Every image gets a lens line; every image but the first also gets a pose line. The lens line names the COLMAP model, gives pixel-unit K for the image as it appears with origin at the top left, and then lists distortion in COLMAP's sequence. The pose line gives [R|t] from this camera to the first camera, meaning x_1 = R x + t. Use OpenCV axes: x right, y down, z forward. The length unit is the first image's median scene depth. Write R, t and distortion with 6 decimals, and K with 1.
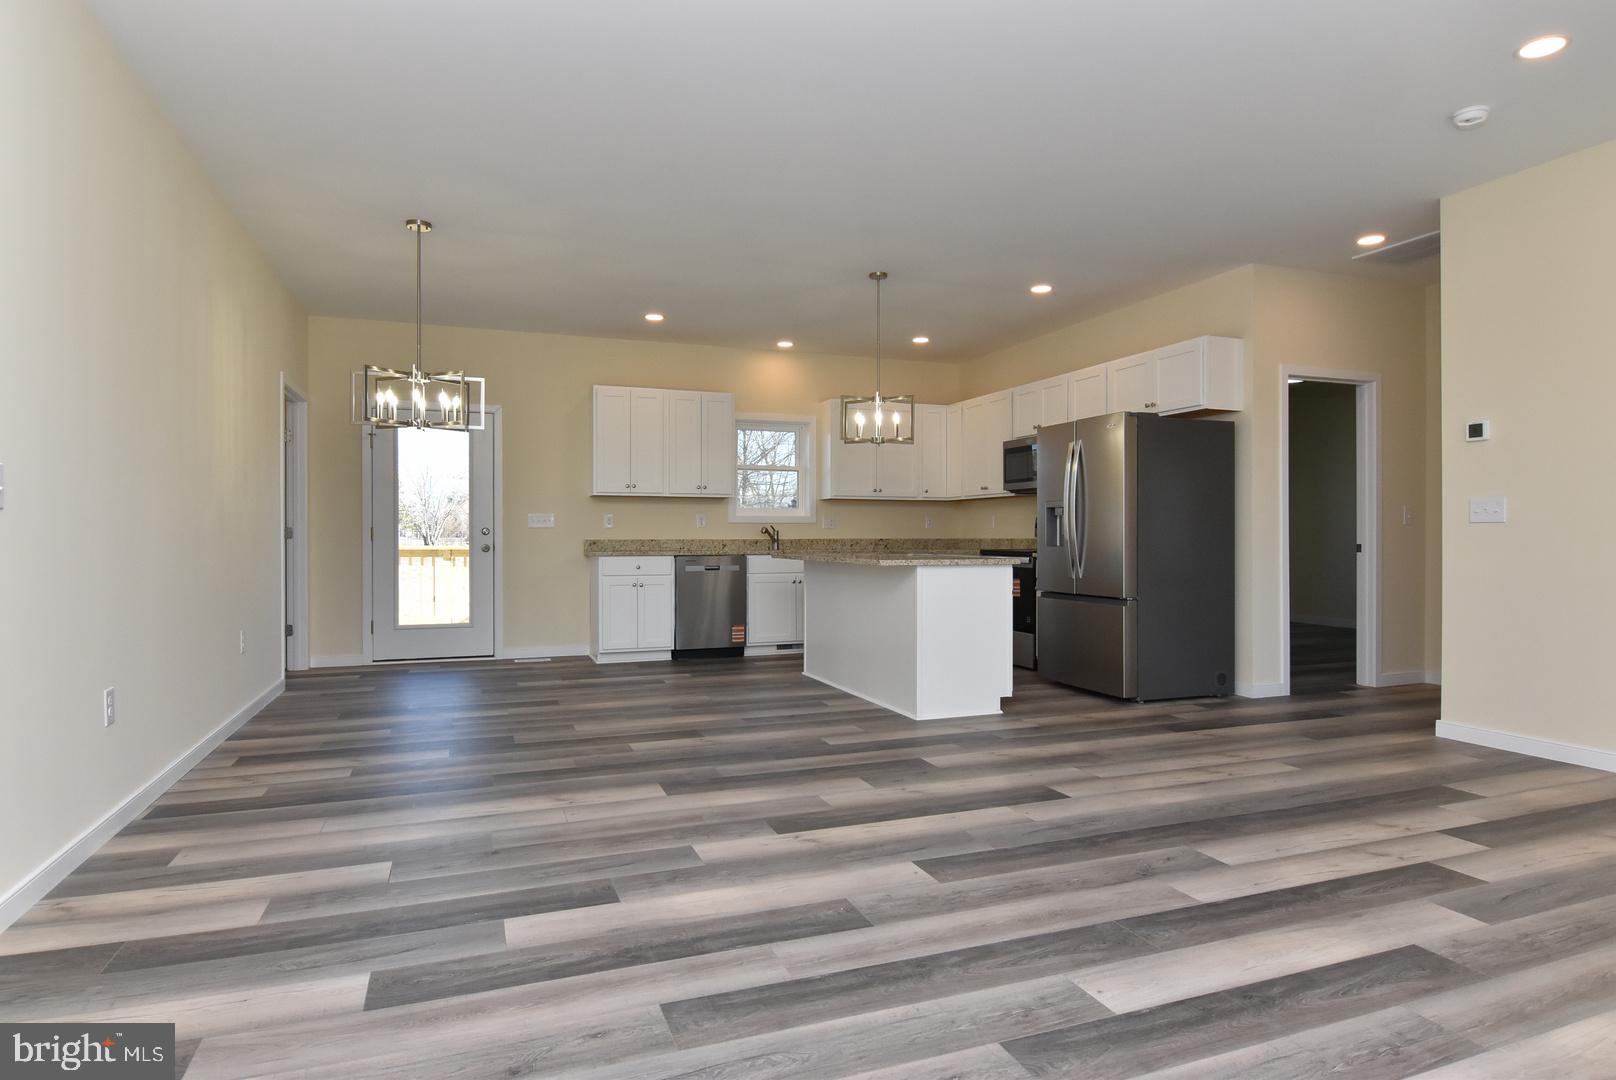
lens RADIAL K [[906.3, 0, 813.6], [0, 906.3, 538.6], [0, 0, 1]] dist [0.004561, -0.018286]
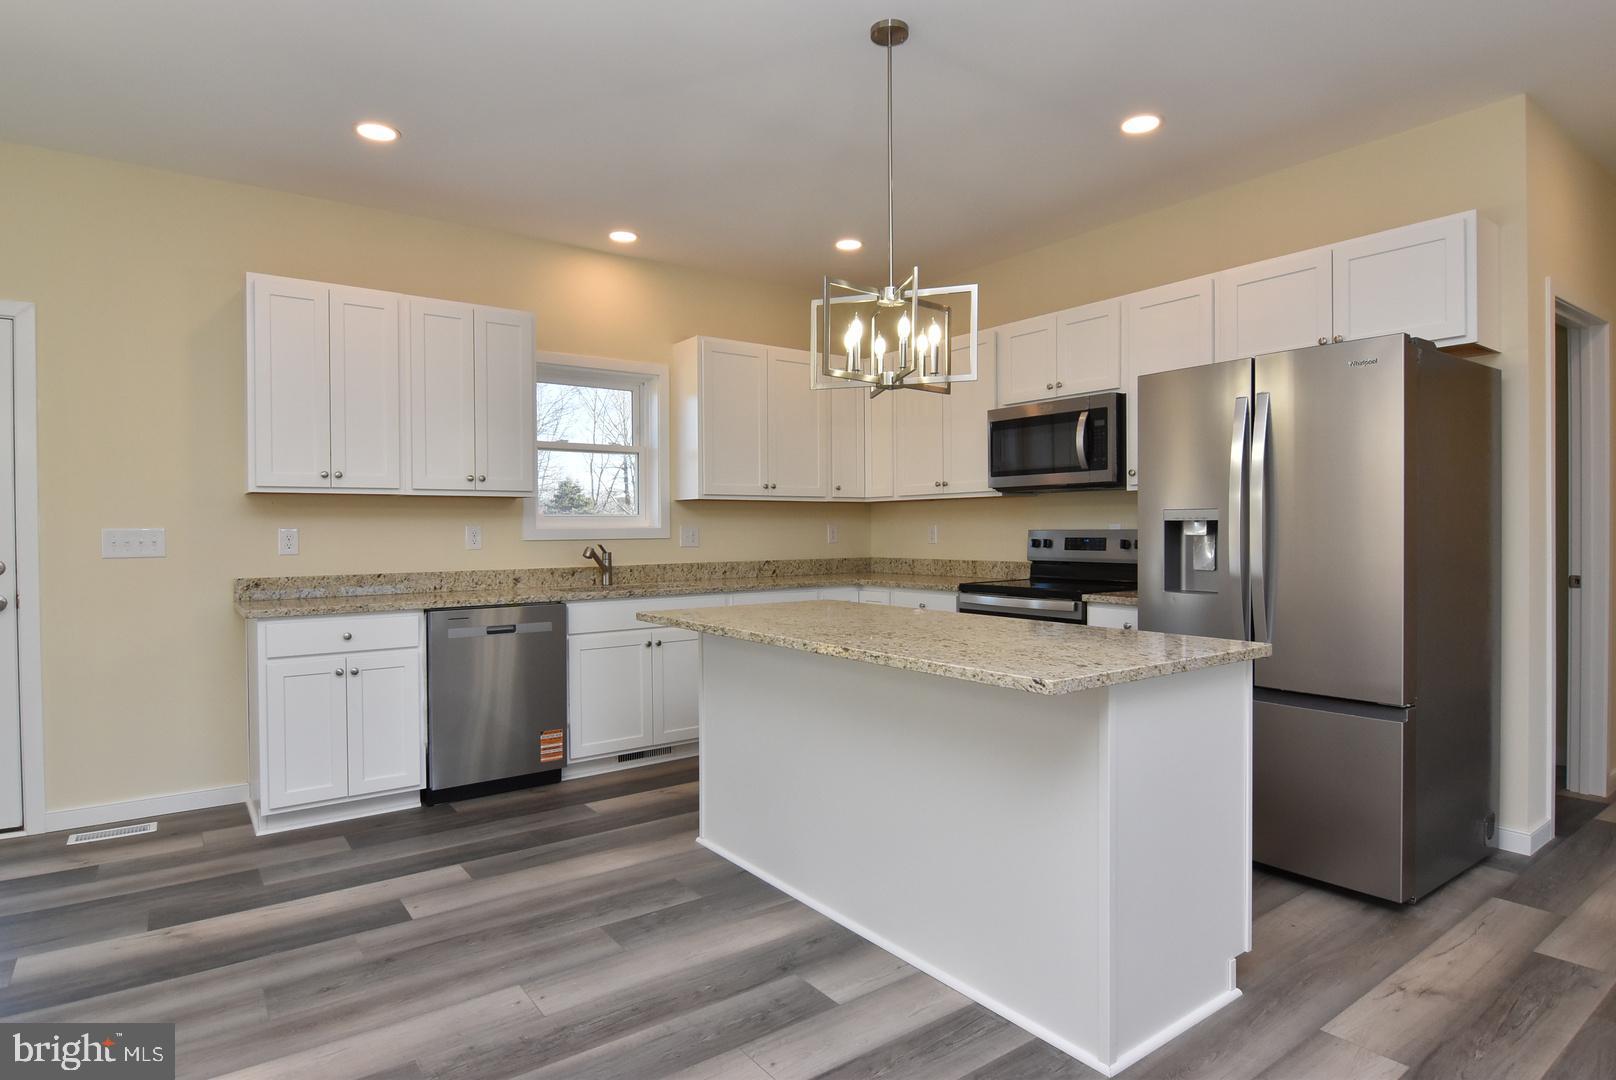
lens RADIAL K [[878.0, 0, 812.8], [0, 878.0, 539.3], [0, 0, 1]] dist [0.004409, -0.018819]
pose [[0.963049, -0.009150, 0.269172, -0.099229], [0.007044, 0.999937, 0.008789, -0.032263], [-0.269235, -0.006568, 0.963052, 0.607129]]
